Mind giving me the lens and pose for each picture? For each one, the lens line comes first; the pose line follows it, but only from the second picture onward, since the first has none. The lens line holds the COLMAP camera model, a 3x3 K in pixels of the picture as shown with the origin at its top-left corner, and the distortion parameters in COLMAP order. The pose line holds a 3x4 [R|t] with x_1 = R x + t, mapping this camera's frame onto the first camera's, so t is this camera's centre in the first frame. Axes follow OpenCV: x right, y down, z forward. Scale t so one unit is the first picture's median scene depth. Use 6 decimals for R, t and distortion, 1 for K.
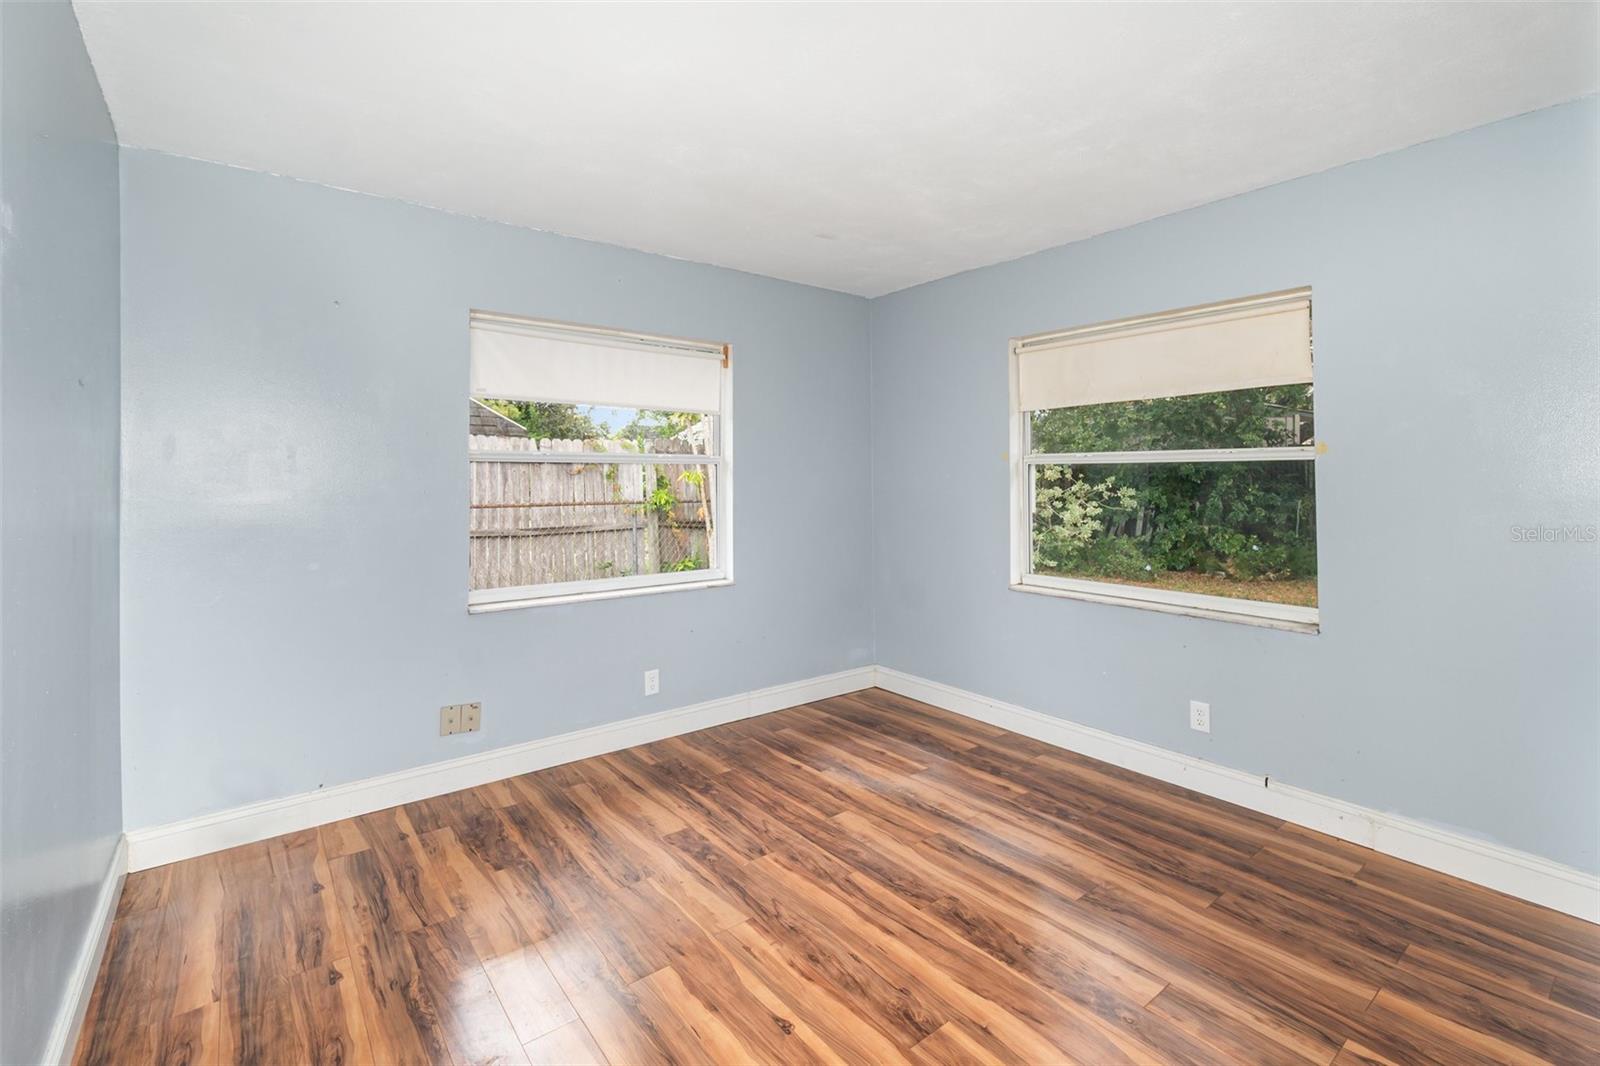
lens RADIAL K [[694.4, 0, 805.7], [0, 694.4, 495.4], [0, 0, 1]] dist [-0.004157, 0.000110]
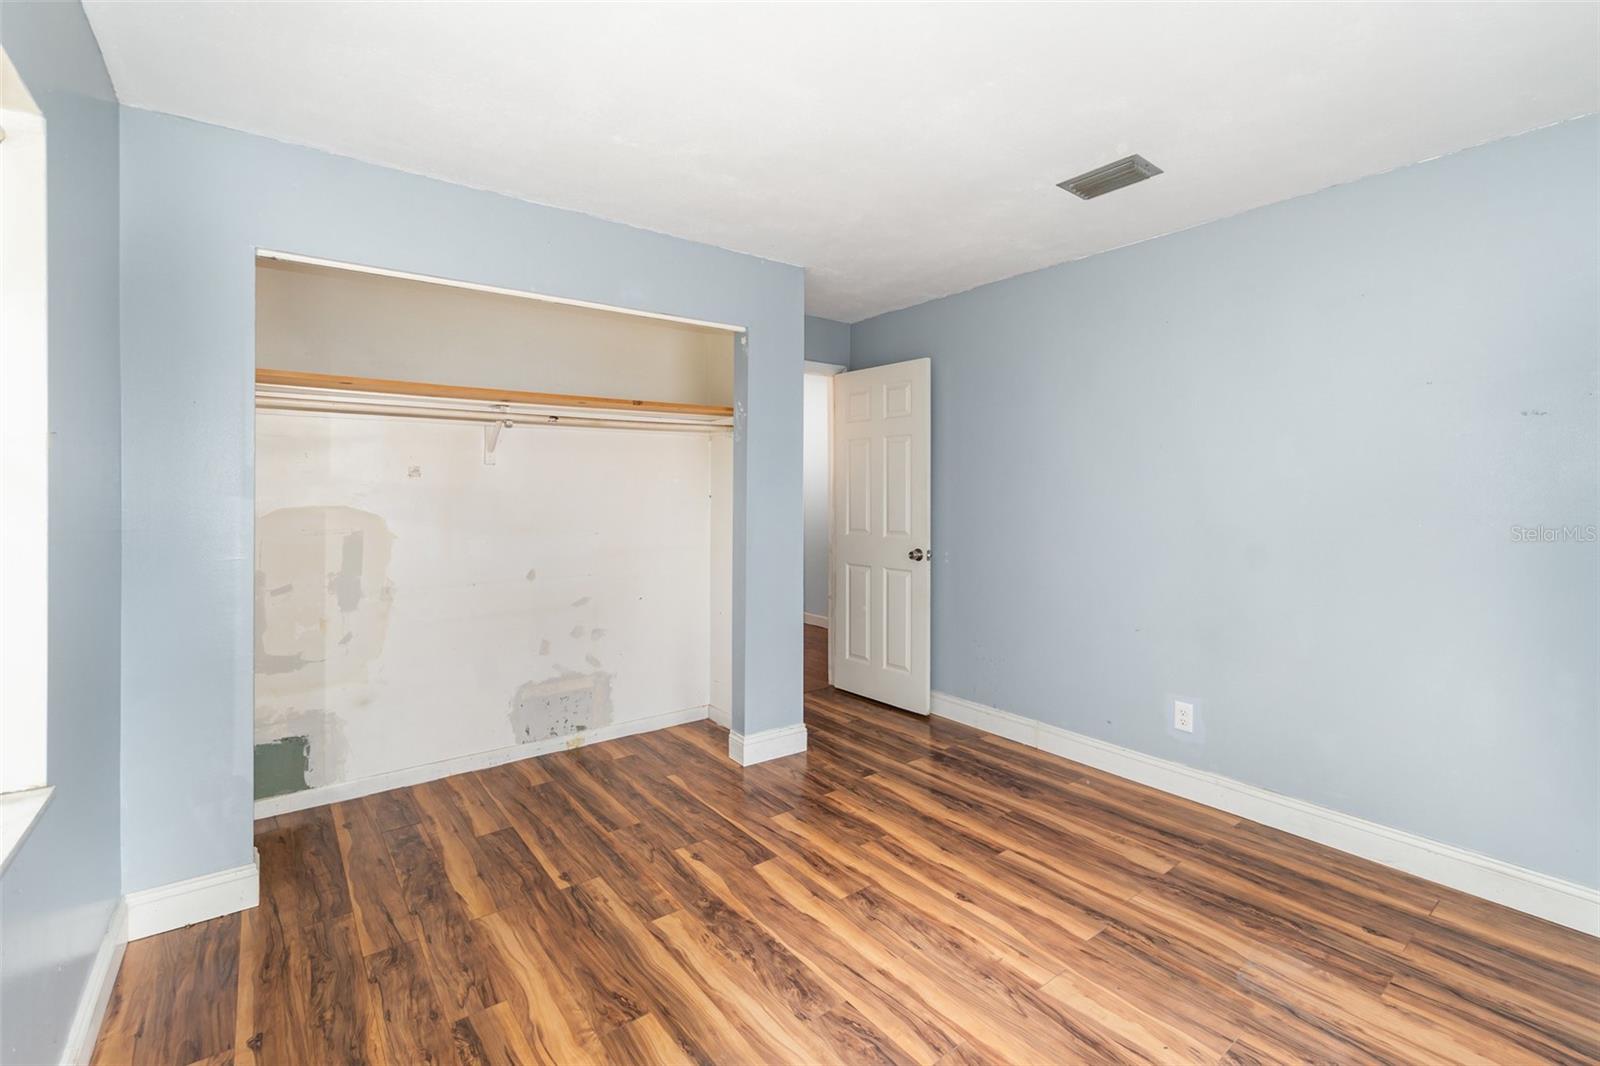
lens RADIAL K [[709.0, 0, 797.4], [0, 709.0, 492.8], [0, 0, 1]] dist [-0.007448, 0.003065]
pose [[-0.999738, 0.001376, 0.022866, 0.219922], [0.002107, 0.999486, 0.031987, -0.057492], [-0.022810, 0.032027, -0.999227, 2.002153]]
